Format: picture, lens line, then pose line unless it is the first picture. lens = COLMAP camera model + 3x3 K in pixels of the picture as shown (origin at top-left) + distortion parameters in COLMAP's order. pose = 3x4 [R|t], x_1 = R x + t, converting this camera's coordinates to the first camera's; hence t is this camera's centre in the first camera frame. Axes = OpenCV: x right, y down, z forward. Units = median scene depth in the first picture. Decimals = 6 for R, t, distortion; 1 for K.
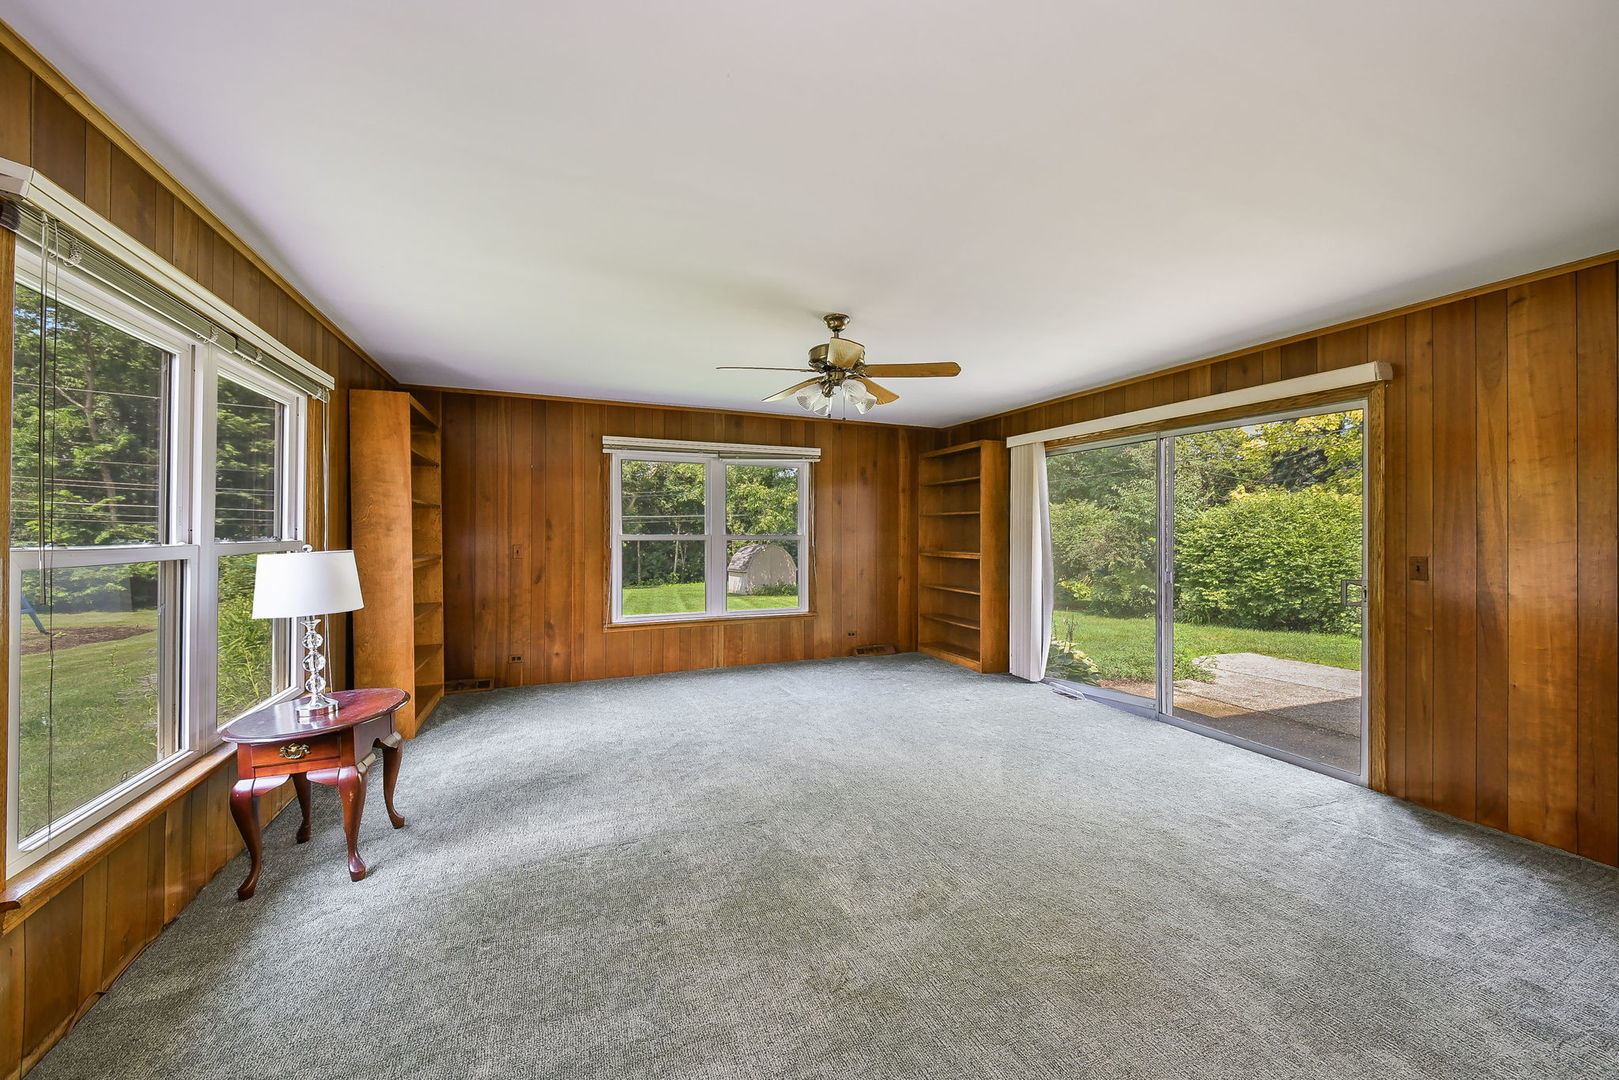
lens RADIAL K [[596.8, 0, 799.0], [0, 596.8, 531.9], [0, 0, 1]] dist [-0.000787, -0.000569]
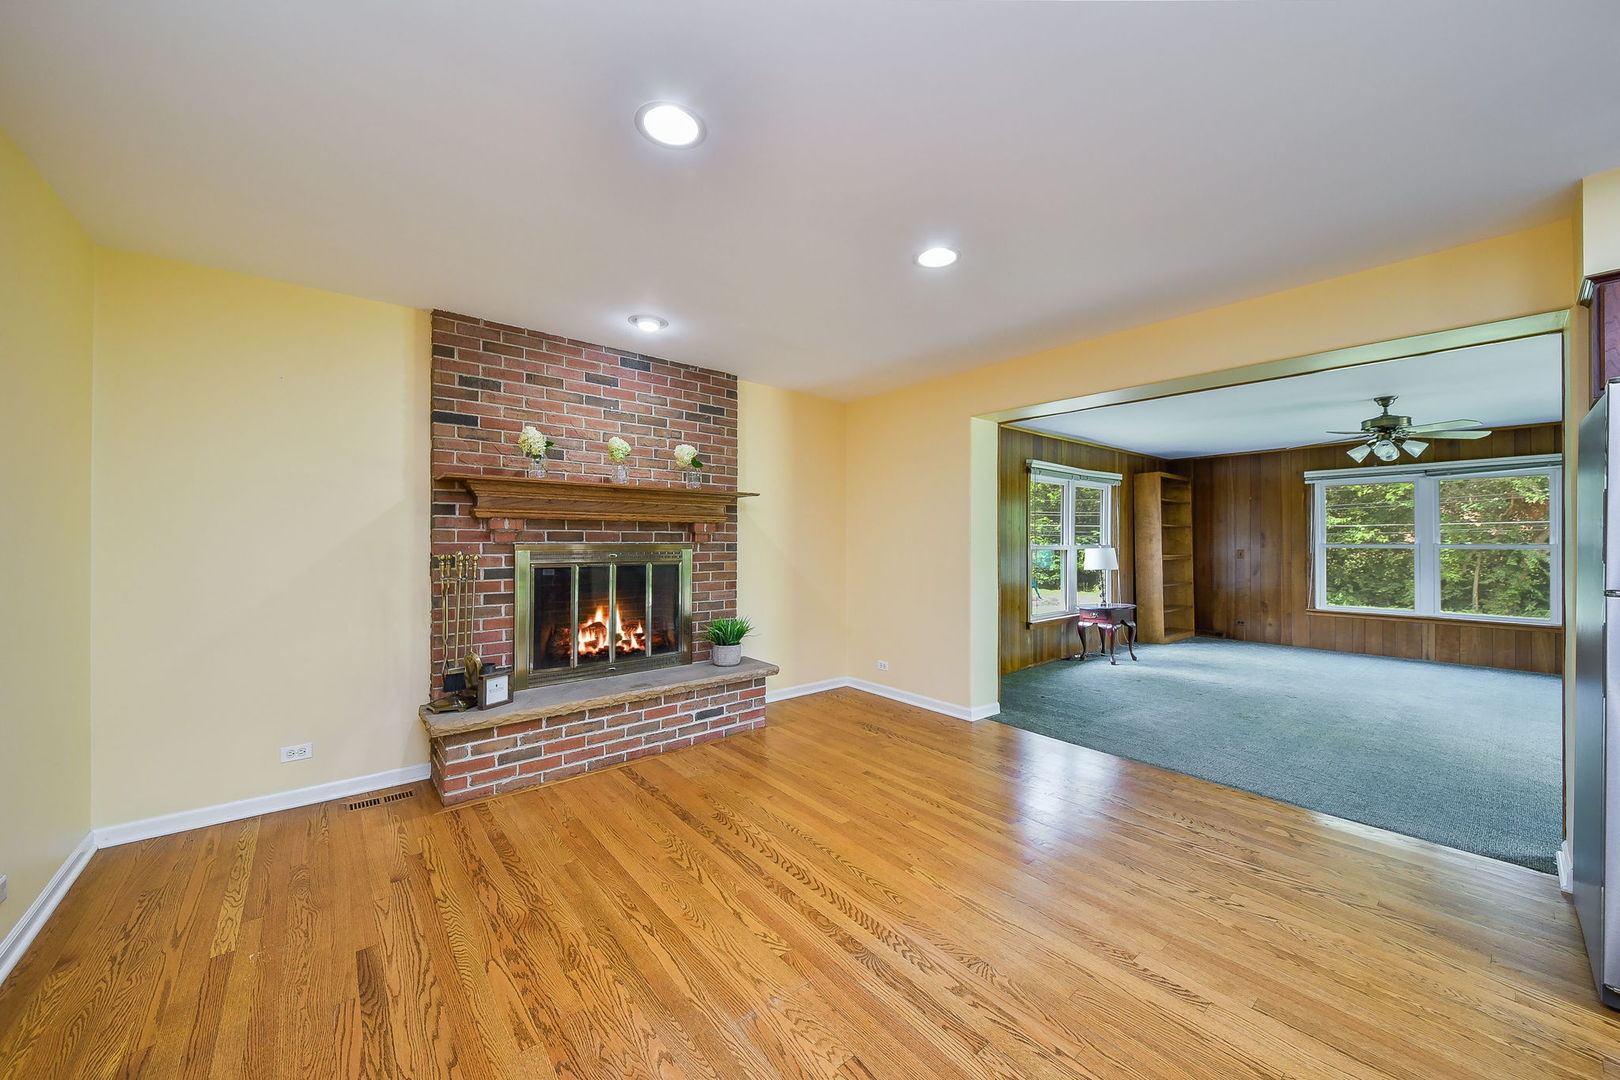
lens RADIAL K [[597.2, 0, 809.3], [0, 597.2, 538.0], [0, 0, 1]] dist [-0.000787, -0.000569]
pose [[0.298461, -0.009078, -0.954379, 0.686435], [-0.001486, 0.999949, -0.009976, 0.008510], [0.954421, 0.004395, 0.298432, -0.541950]]
